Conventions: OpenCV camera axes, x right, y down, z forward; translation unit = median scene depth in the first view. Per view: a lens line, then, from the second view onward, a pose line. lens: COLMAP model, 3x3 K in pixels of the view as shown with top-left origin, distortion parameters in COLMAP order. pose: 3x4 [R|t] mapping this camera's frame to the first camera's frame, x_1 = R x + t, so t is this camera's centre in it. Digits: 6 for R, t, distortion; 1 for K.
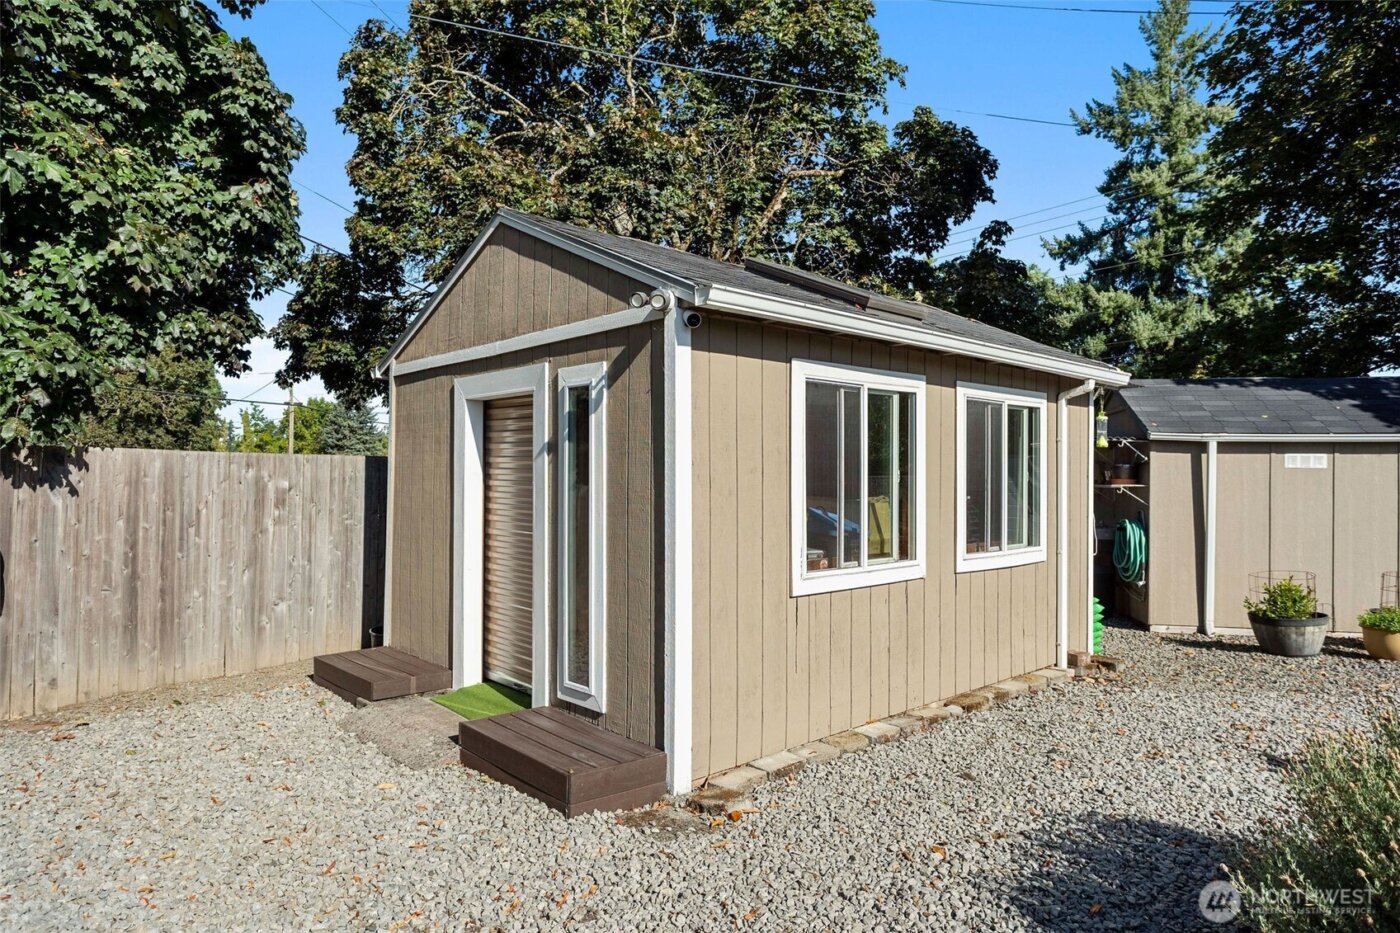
lens RADIAL K [[882.9, 0, 699.5], [0, 882.9, 463.6], [0, 0, 1]] dist [0.005809, 0.002902]
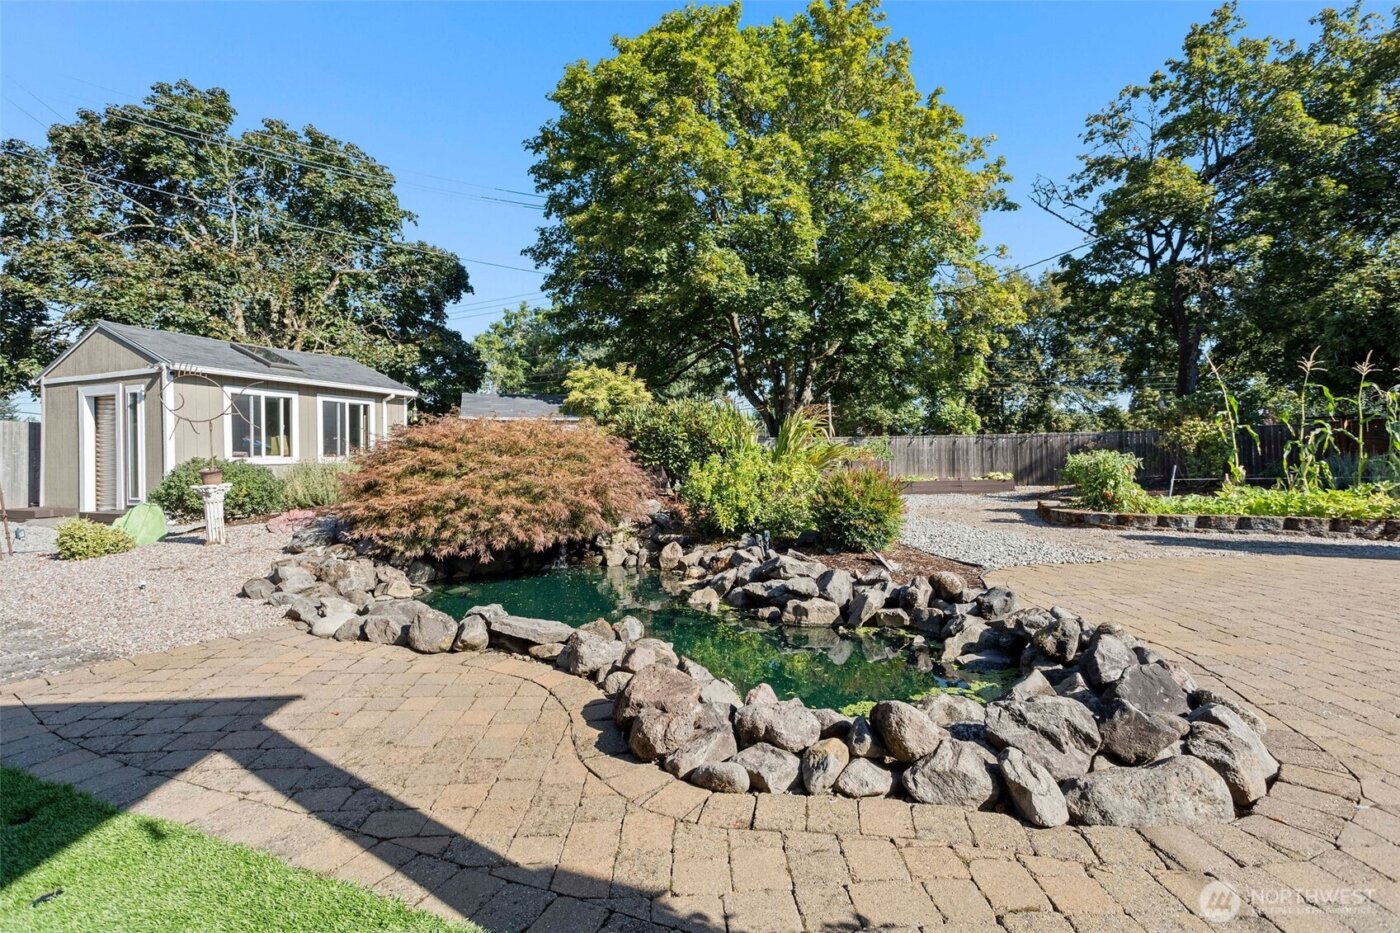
lens RADIAL K [[662.9, 0, 696.9], [0, 662.9, 462.0], [0, 0, 1]] dist [0.002538, 0.003147]
pose [[0.903018, -0.017505, 0.429246, 0.208447], [0.009757, 0.999747, 0.020246, 0.039104], [-0.429492, -0.014095, 0.902961, -0.614108]]
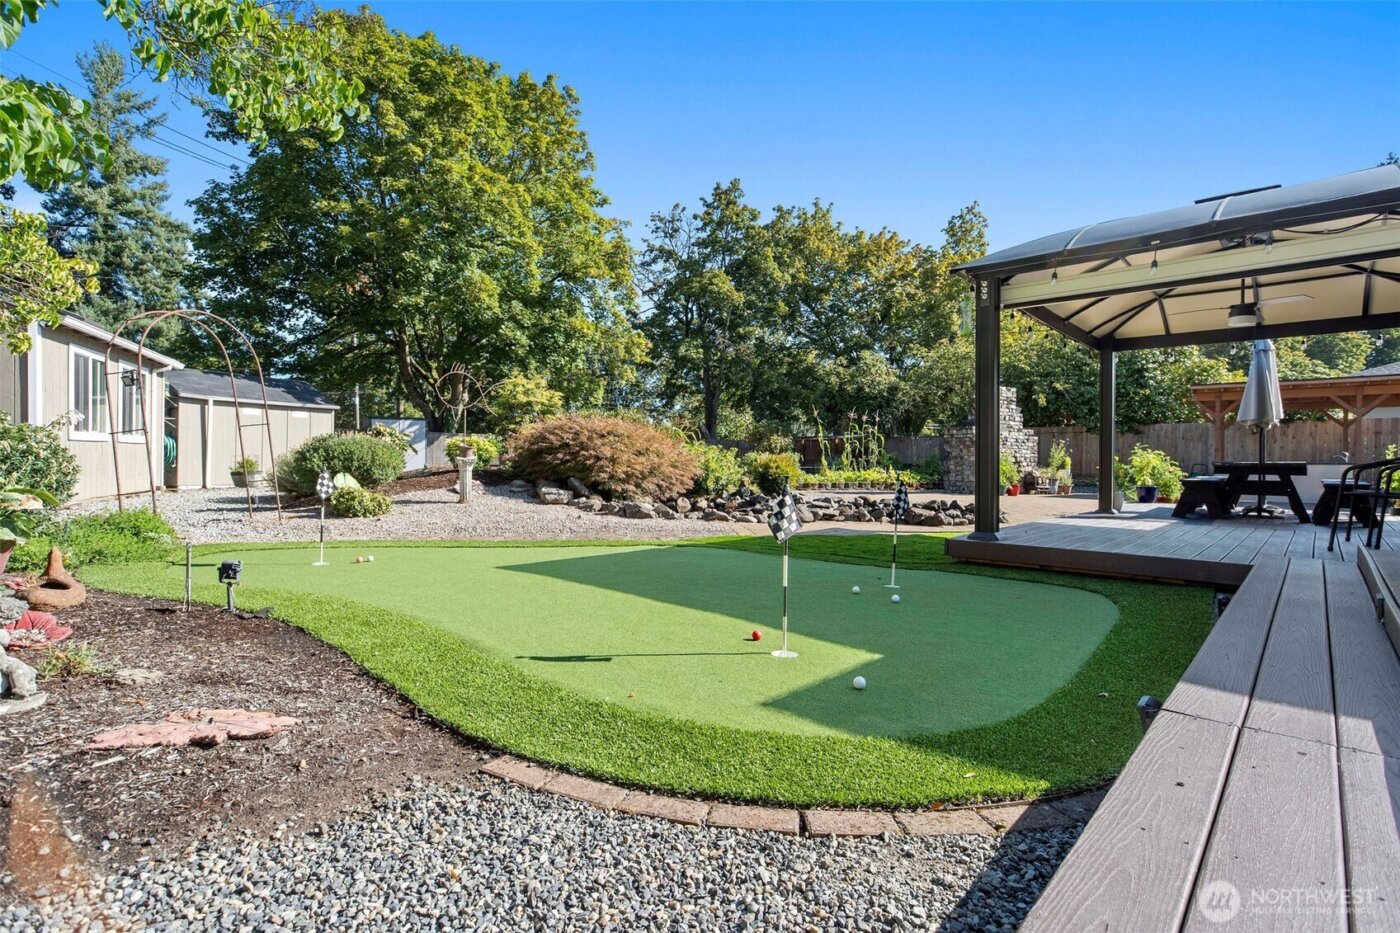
lens RADIAL K [[662.9, 0, 701.3], [0, 662.9, 460.2], [0, 0, 1]] dist [0.002538, 0.003147]
pose [[0.325118, -0.004781, 0.945662, -0.382724], [-0.022480, 0.999666, 0.012783, 0.050115], [-0.945406, -0.025414, 0.324901, -0.451470]]
